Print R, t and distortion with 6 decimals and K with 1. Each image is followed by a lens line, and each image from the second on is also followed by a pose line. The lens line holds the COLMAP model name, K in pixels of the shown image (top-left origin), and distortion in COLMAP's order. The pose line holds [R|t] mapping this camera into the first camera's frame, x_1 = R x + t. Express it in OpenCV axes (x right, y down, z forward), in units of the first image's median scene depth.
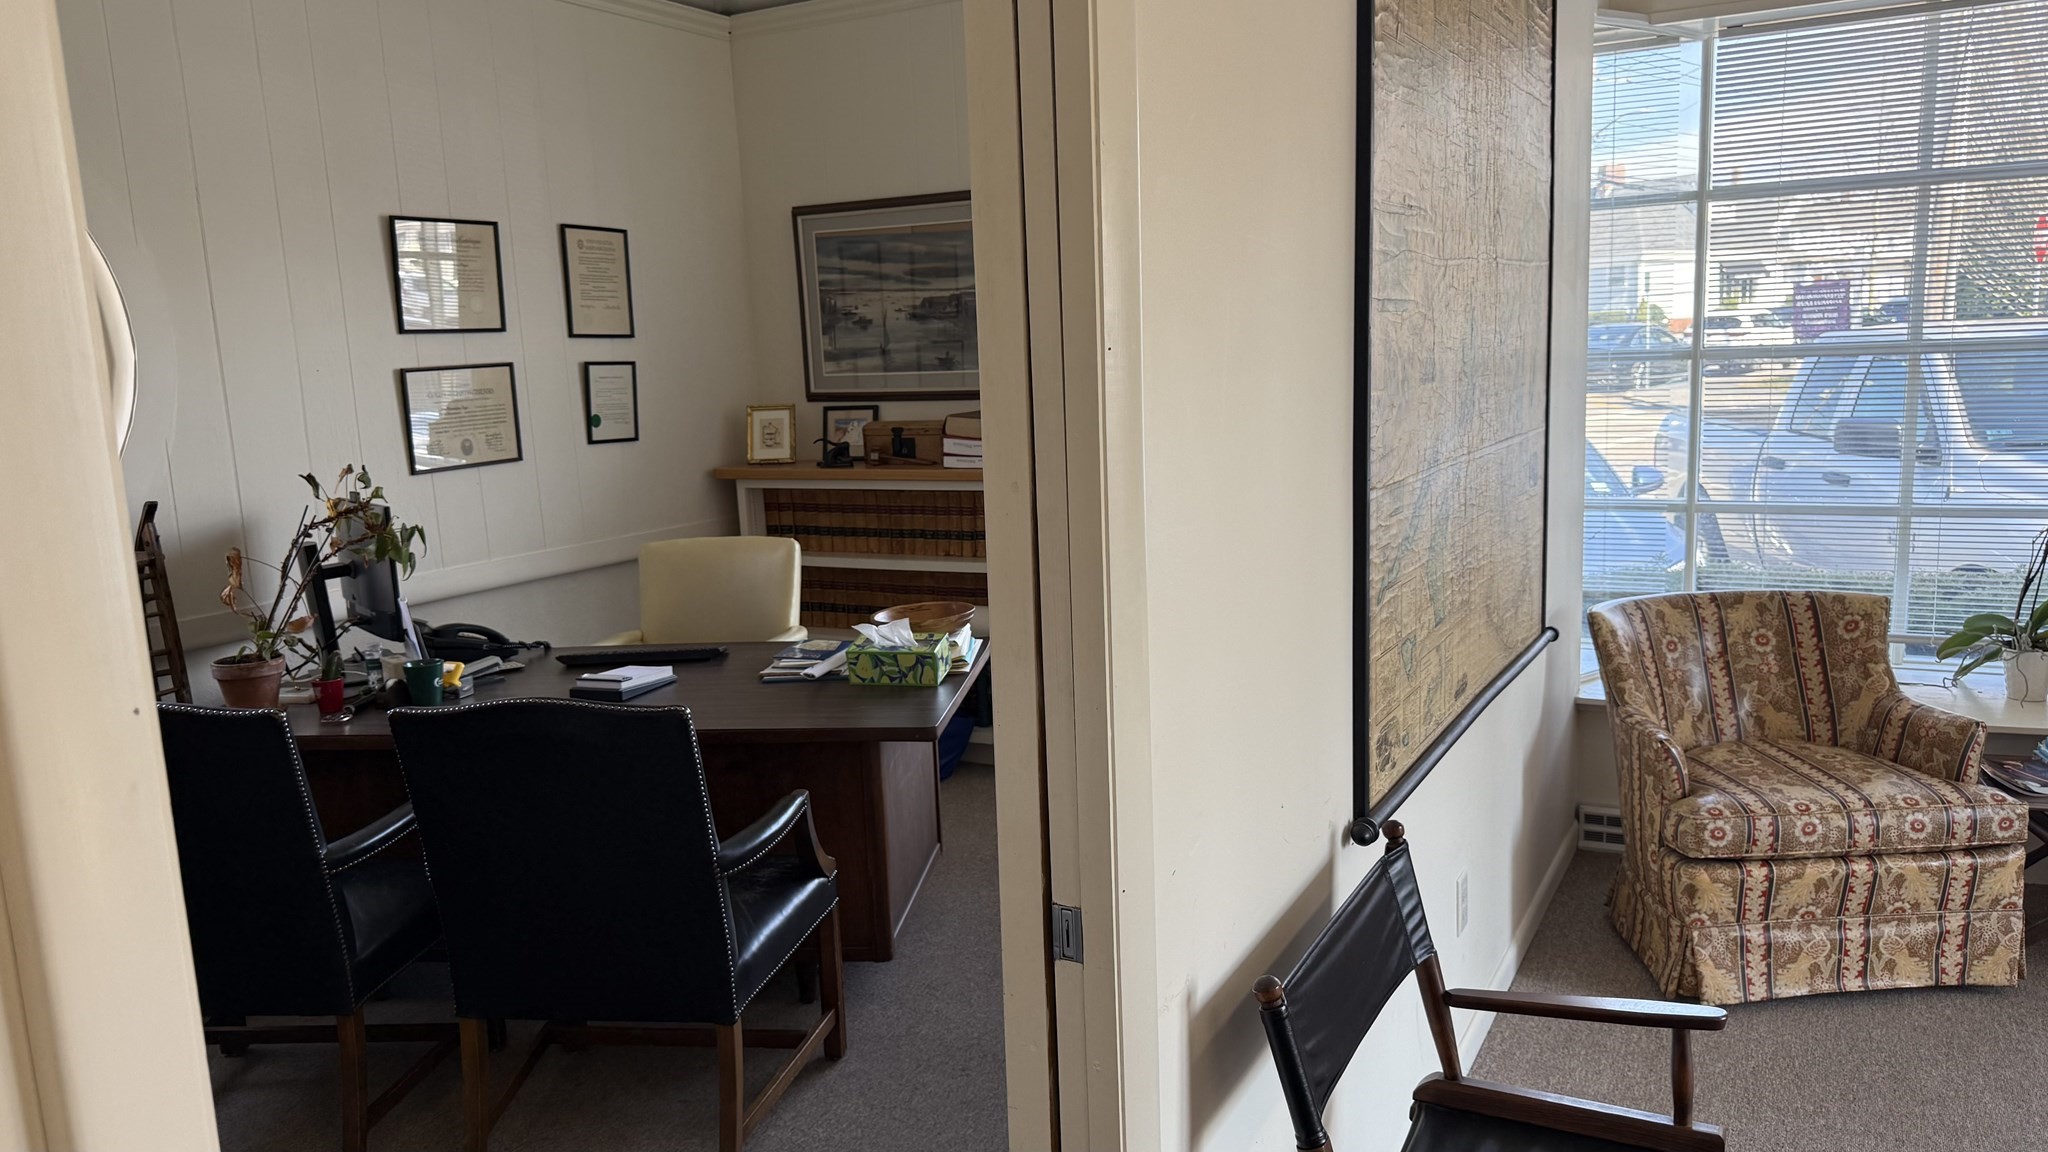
lens RADIAL K [[1498.2, 0, 1066.4], [0, 1498.2, 592.0], [0, 0, 1]] dist [0.152548, -0.244544]
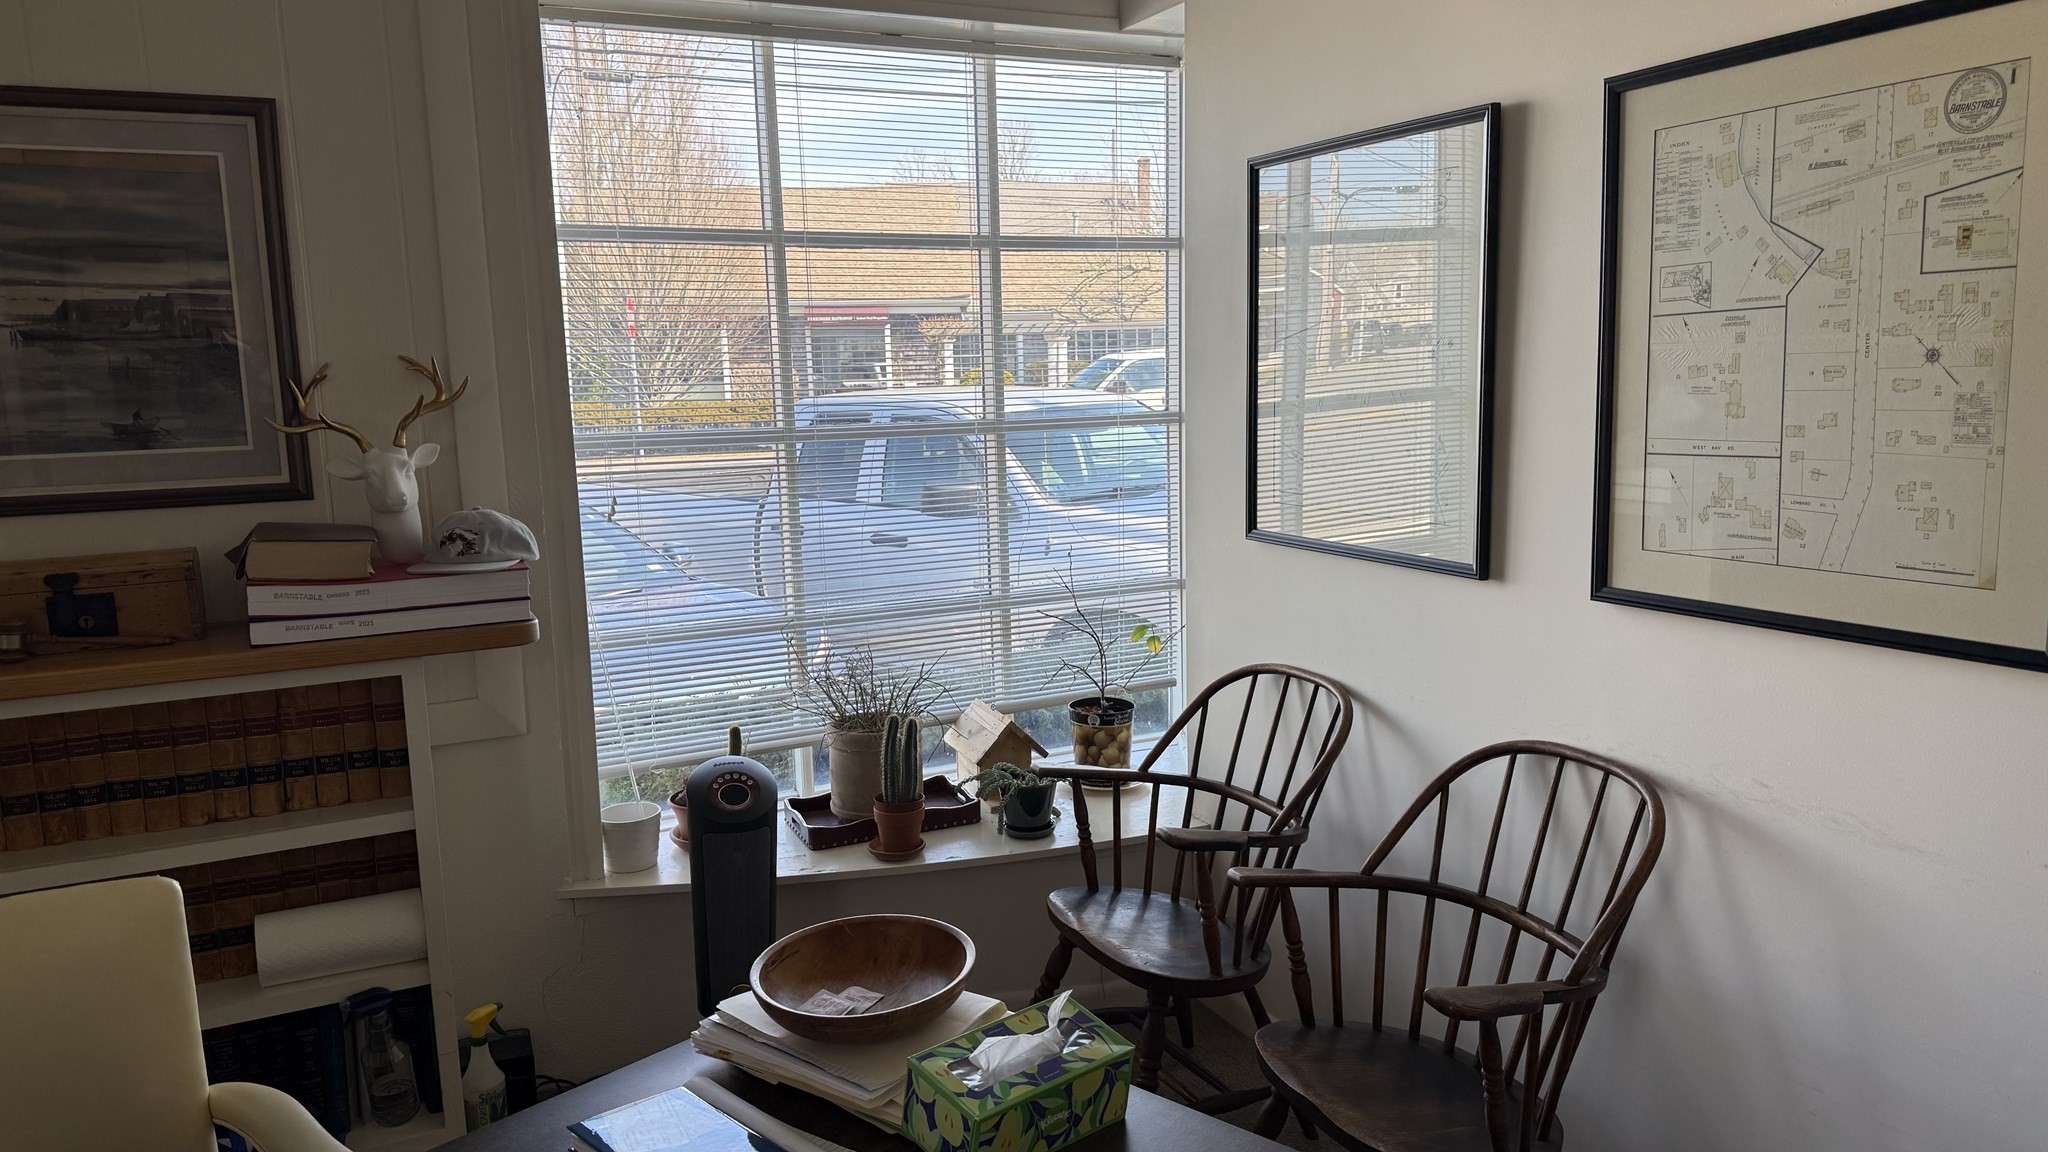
lens RADIAL K [[1426.1, 0, 1023.6], [0, 1426.1, 601.4], [0, 0, 1]] dist [-0.004373, -0.004536]
pose [[0.576311, -0.111879, 0.809536, -0.404310], [0.137669, 0.989719, 0.038774, -0.105491], [-0.805551, 0.089102, 0.585788, 0.689754]]
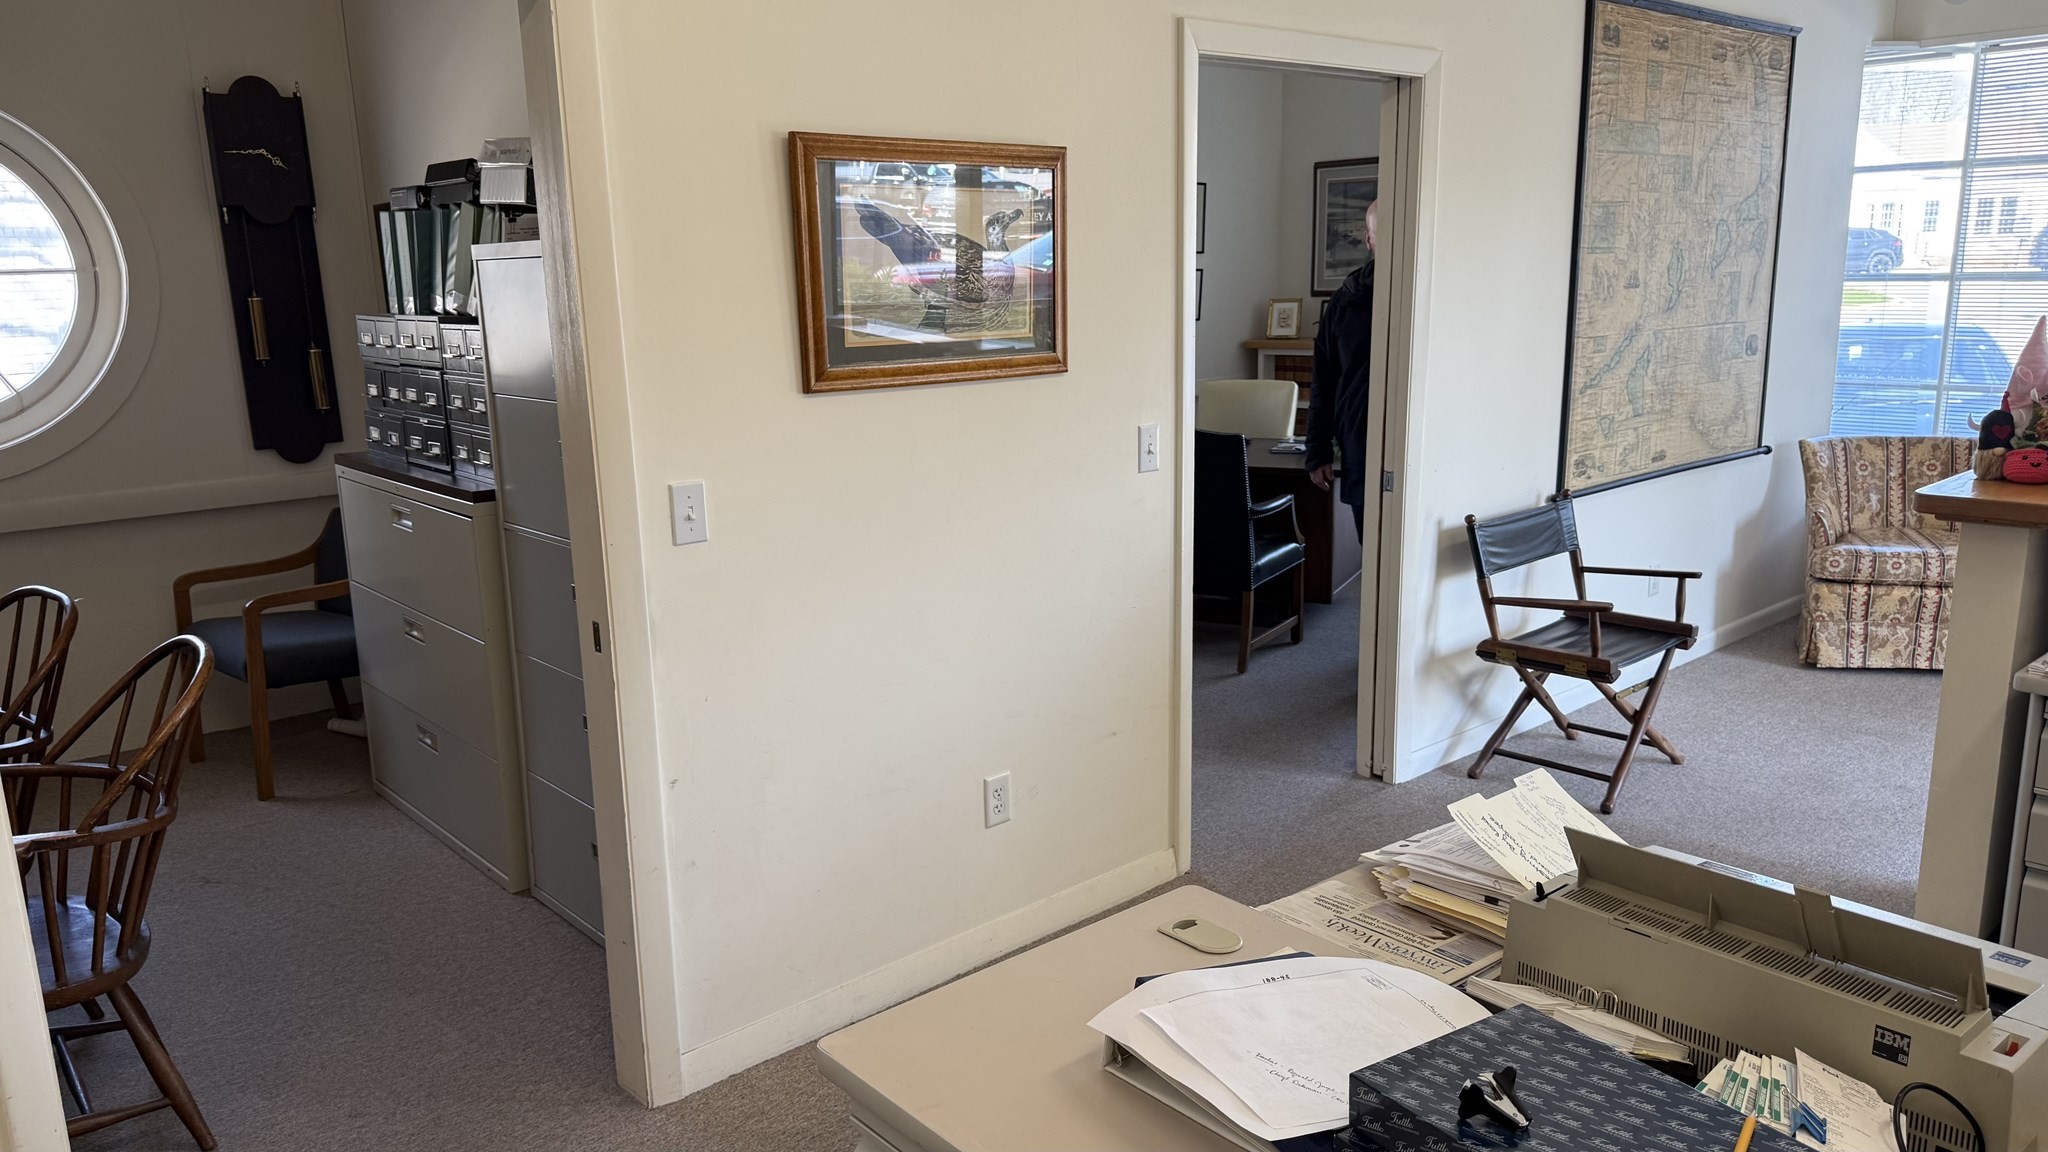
lens RADIAL K [[1479.7, 0, 1054.3], [0, 1479.7, 579.3], [0, 0, 1]] dist [0.148366, -0.181657]
pose [[0.944120, 0.093400, -0.316092, 0.111082], [-0.075941, 0.994849, 0.067139, 0.099111], [0.320735, -0.039383, 0.946350, -0.671134]]
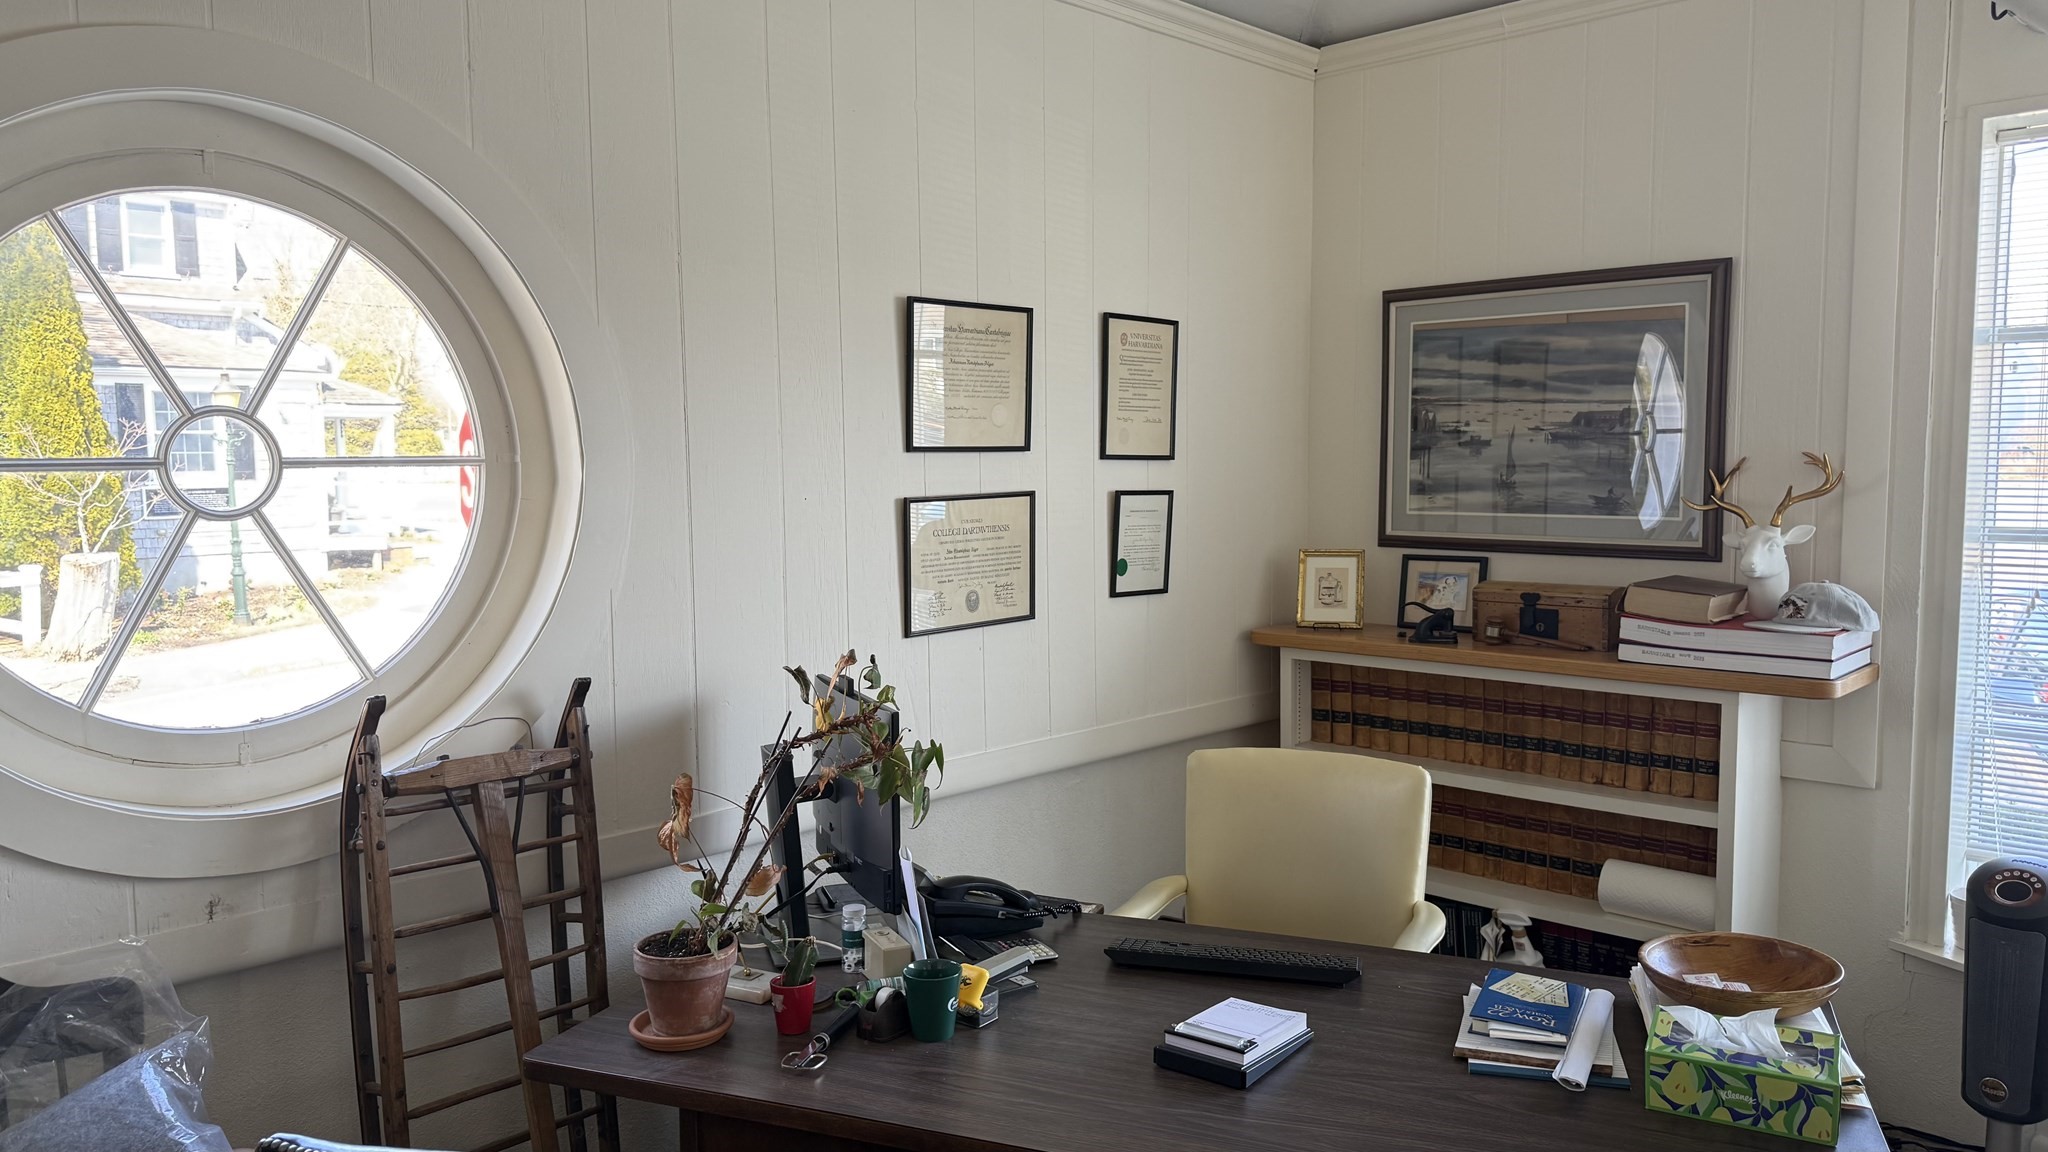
lens RADIAL K [[1479.7, 0, 1054.3], [0, 1479.7, 579.3], [0, 0, 1]] dist [0.148366, -0.181657]
pose [[0.966756, 0.052937, -0.250162, -0.208098], [-0.071698, 0.995208, -0.066480, -0.072900], [0.245444, 0.082206, 0.965919, 0.366998]]
